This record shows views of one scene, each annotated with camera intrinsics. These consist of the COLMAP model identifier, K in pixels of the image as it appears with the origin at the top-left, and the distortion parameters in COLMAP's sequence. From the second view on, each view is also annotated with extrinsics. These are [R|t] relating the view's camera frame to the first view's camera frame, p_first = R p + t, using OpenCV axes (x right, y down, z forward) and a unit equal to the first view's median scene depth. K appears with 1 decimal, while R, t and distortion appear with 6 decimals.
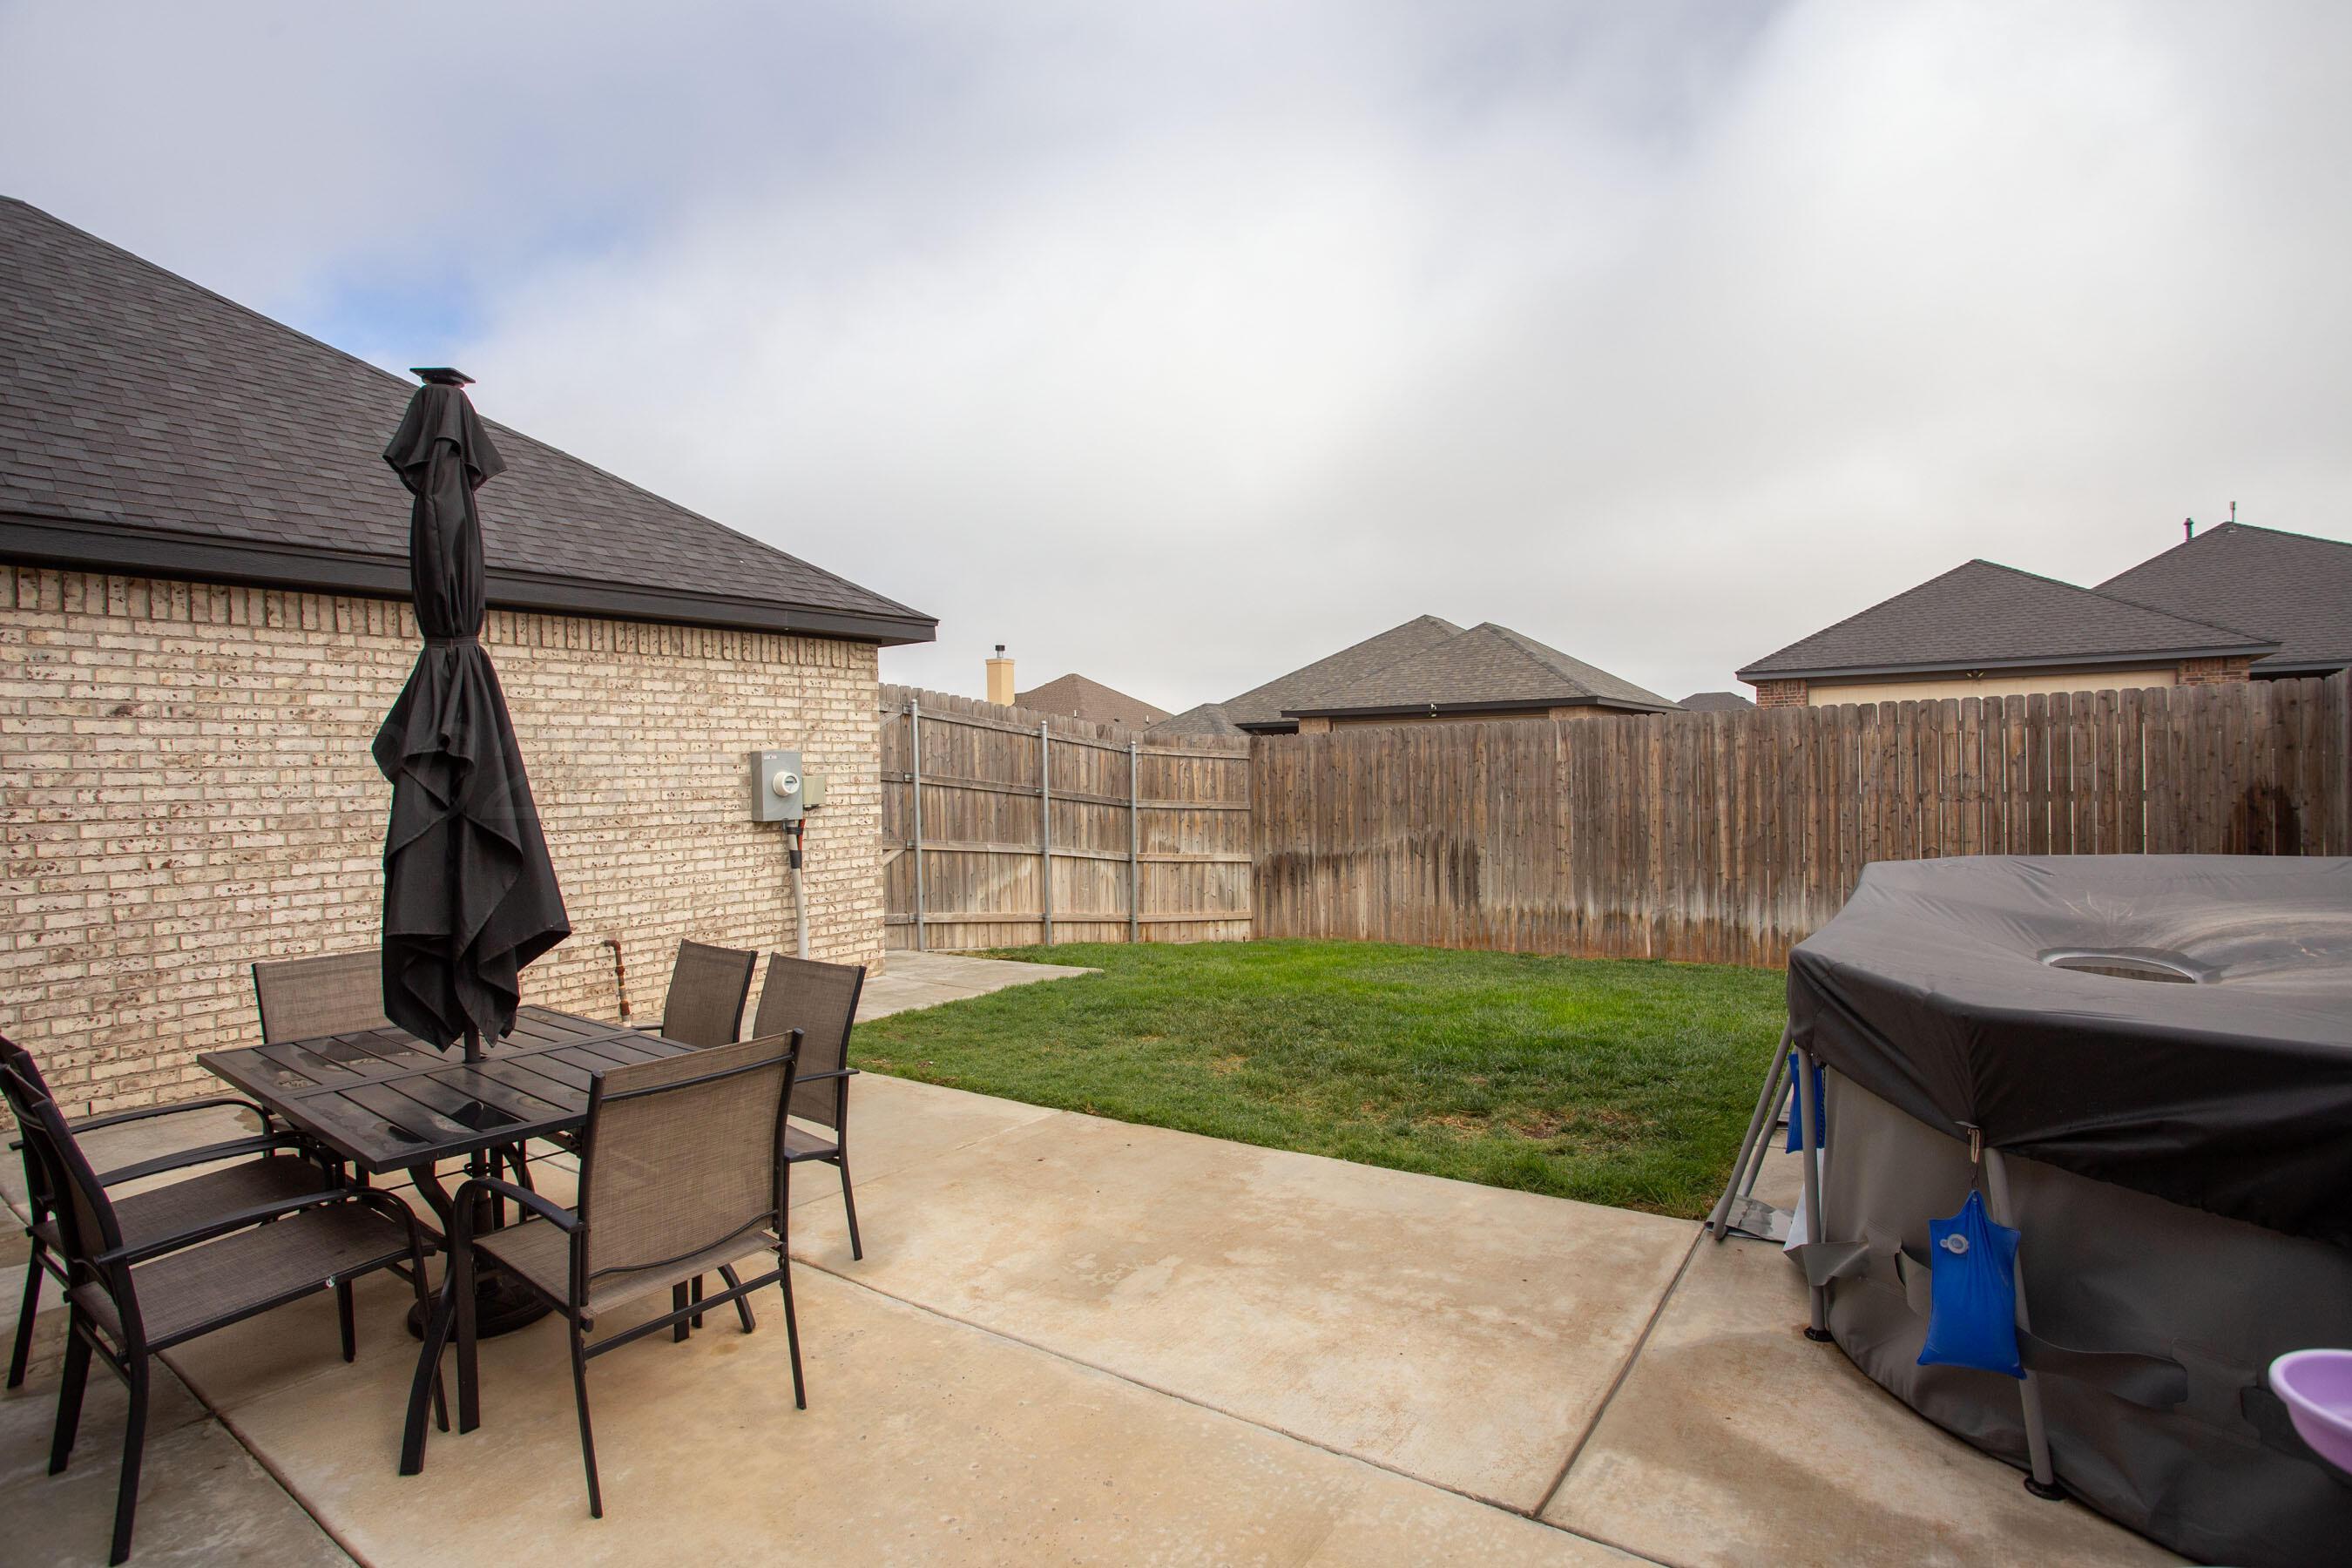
lens RADIAL K [[1185.7, 0, 1183.0], [0, 1185.7, 796.3], [0, 0, 1]] dist [-0.076950, 0.033529]
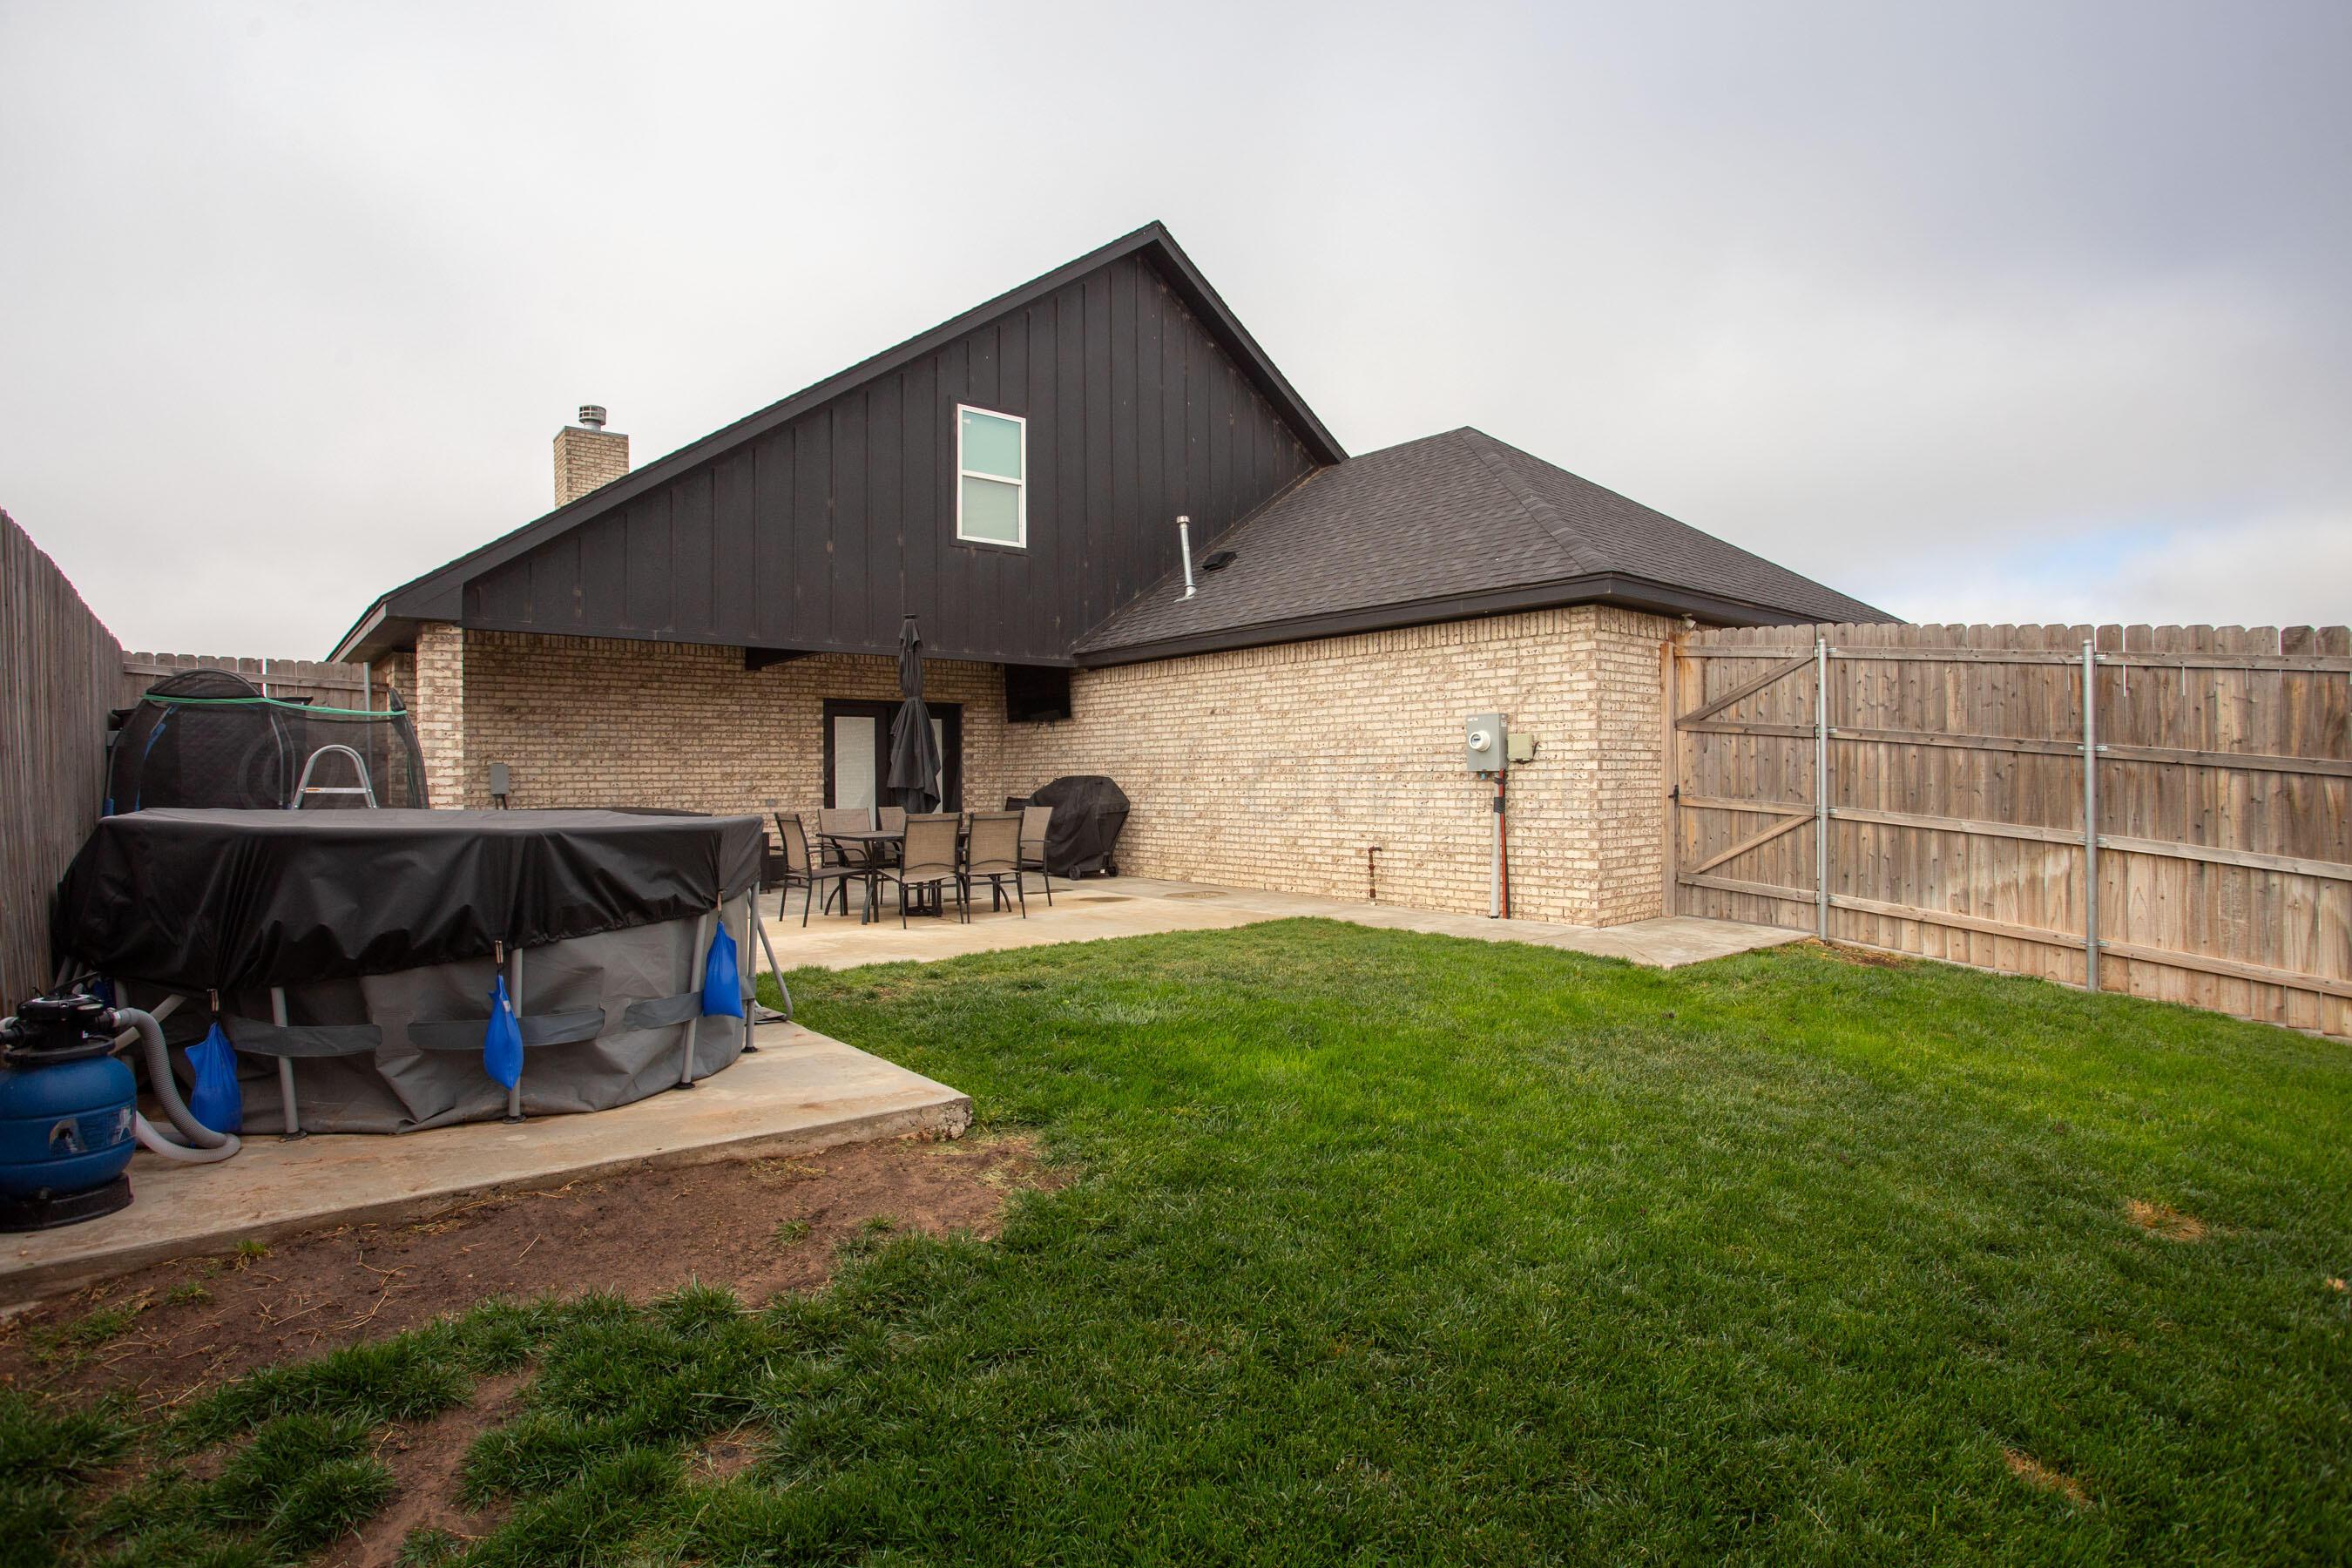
lens RADIAL K [[1185.7, 0, 1183.0], [0, 1185.7, 796.3], [0, 0, 1]] dist [-0.076950, 0.033529]
pose [[-0.264080, 0.037908, -0.963755, 0.717229], [-0.006091, 0.999142, 0.040969, -0.001265], [0.964481, 0.016689, -0.263623, 0.804041]]
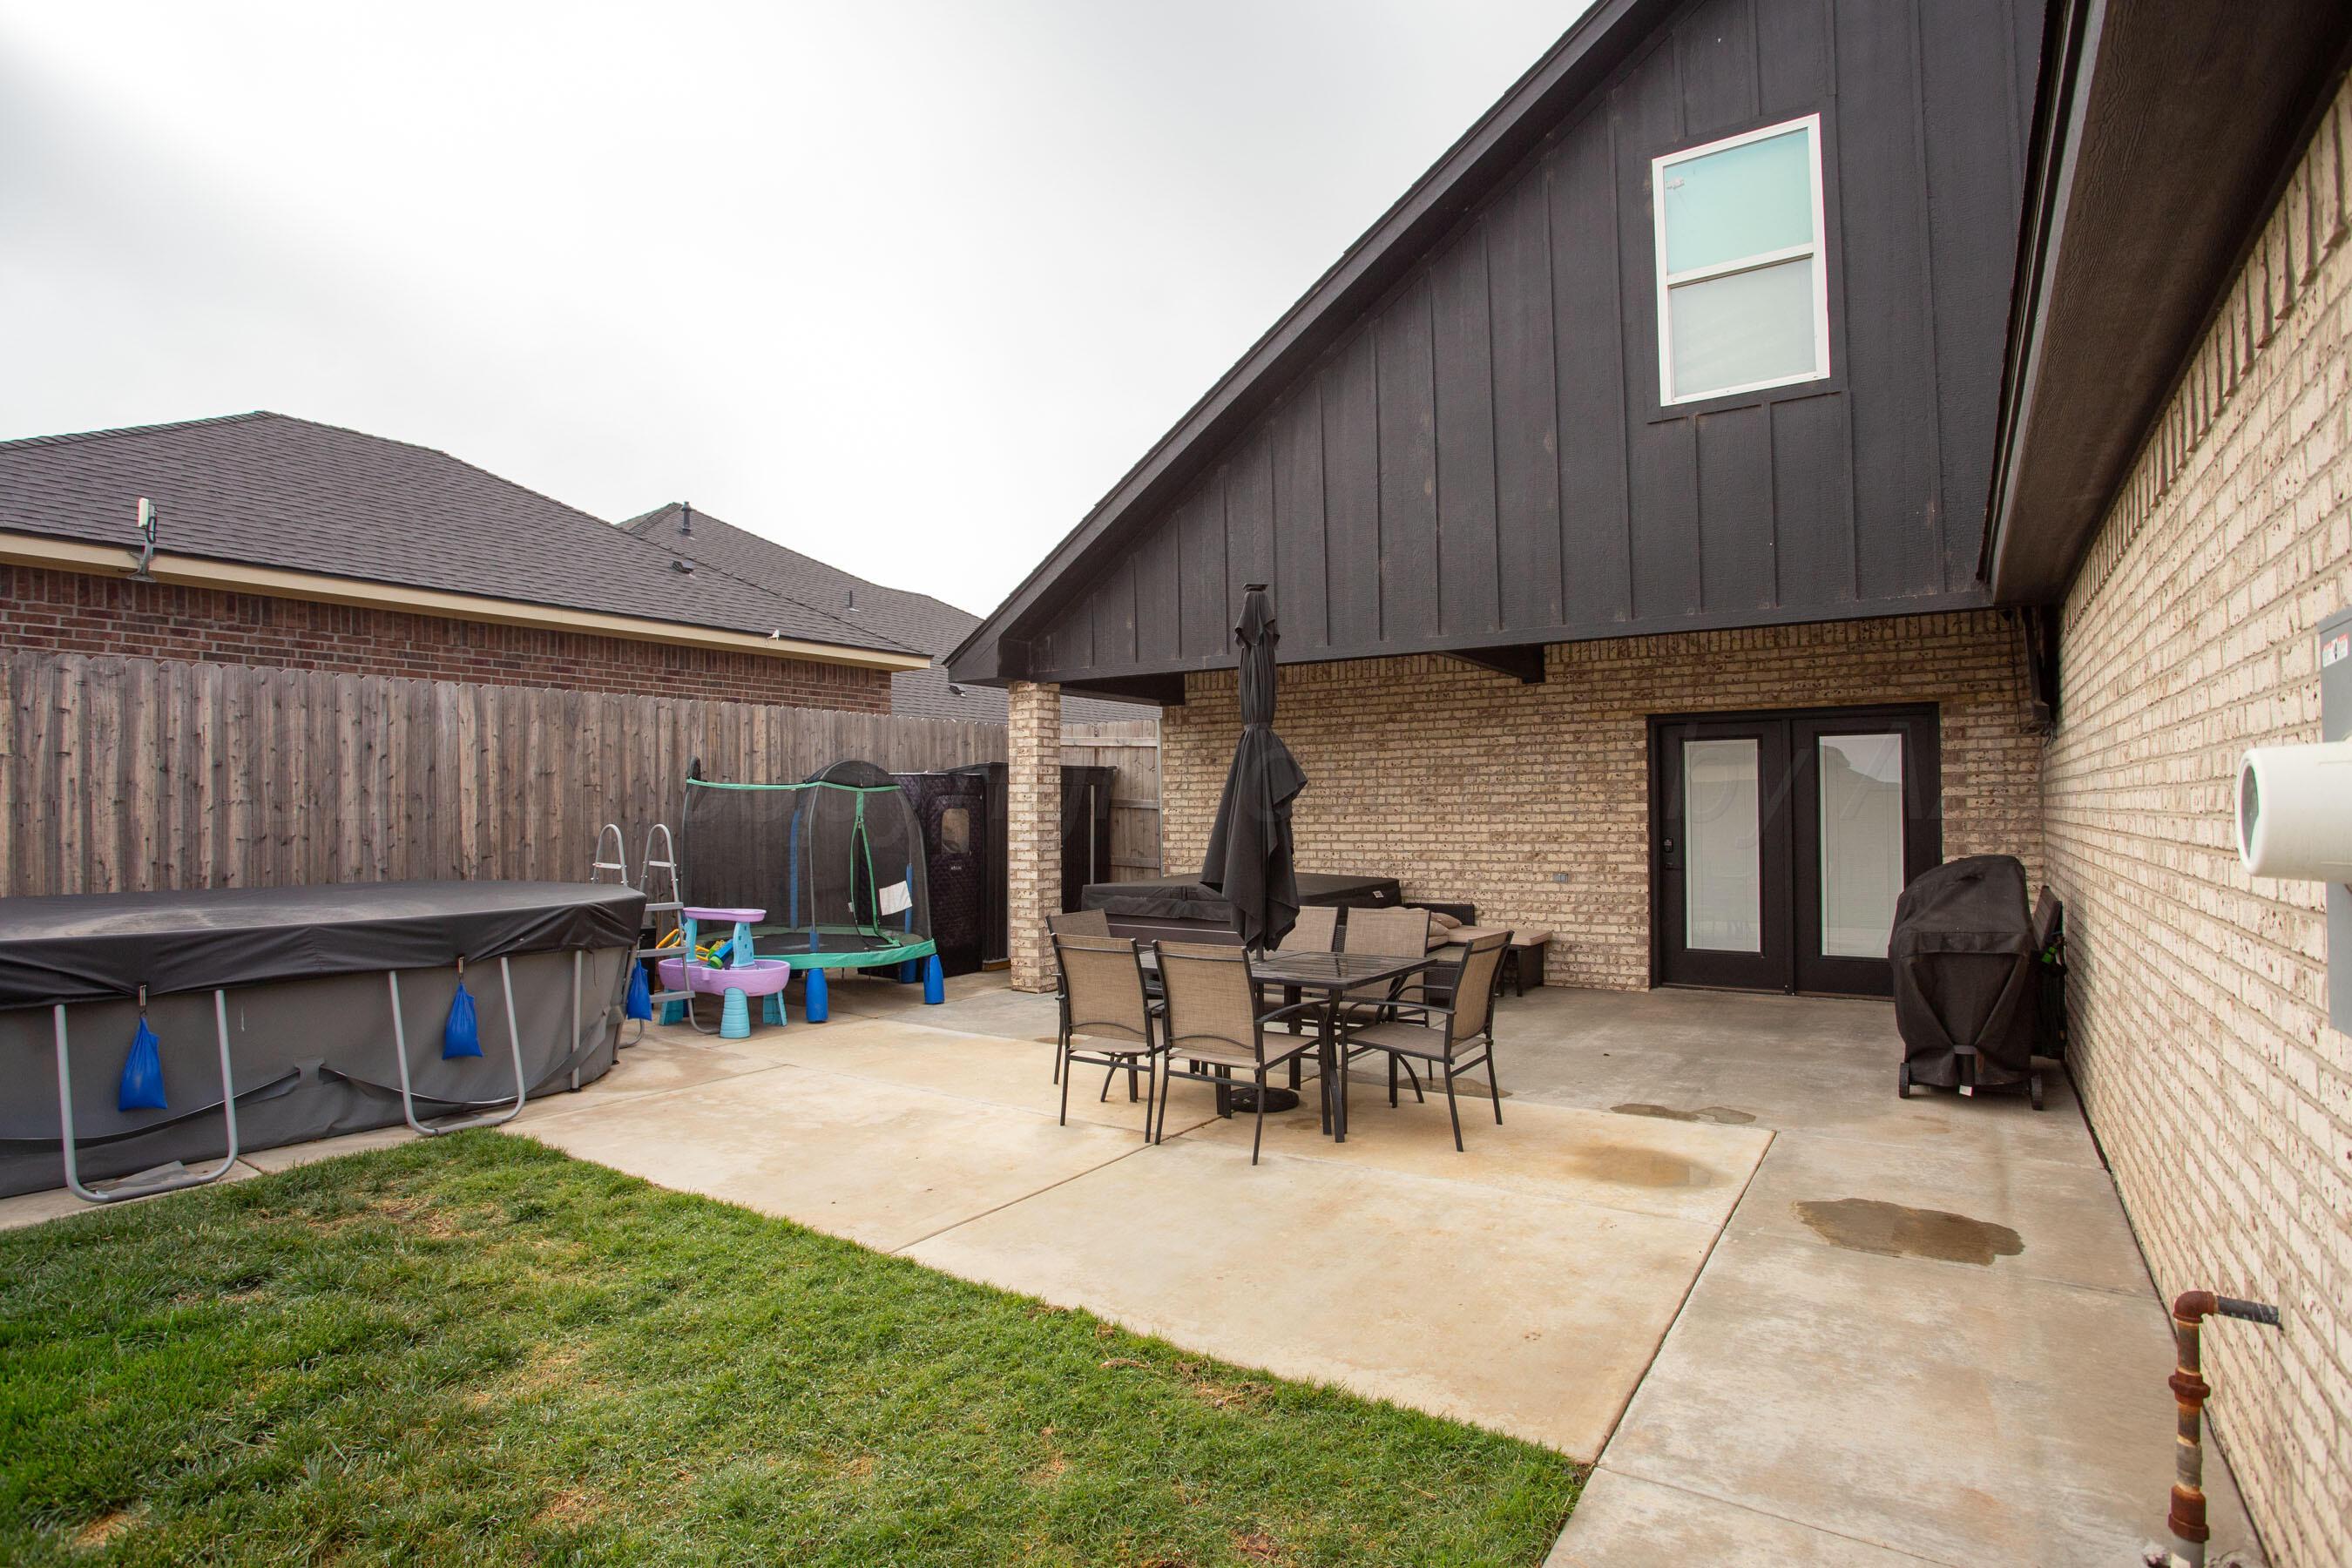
lens RADIAL K [[1185.7, 0, 1183.0], [0, 1185.7, 796.3], [0, 0, 1]] dist [-0.076950, 0.033529]
pose [[-0.999130, 0.029421, -0.029557, -0.141306], [0.029223, 0.999548, 0.007099, -0.012860], [0.029753, 0.006229, -0.999538, 0.891915]]
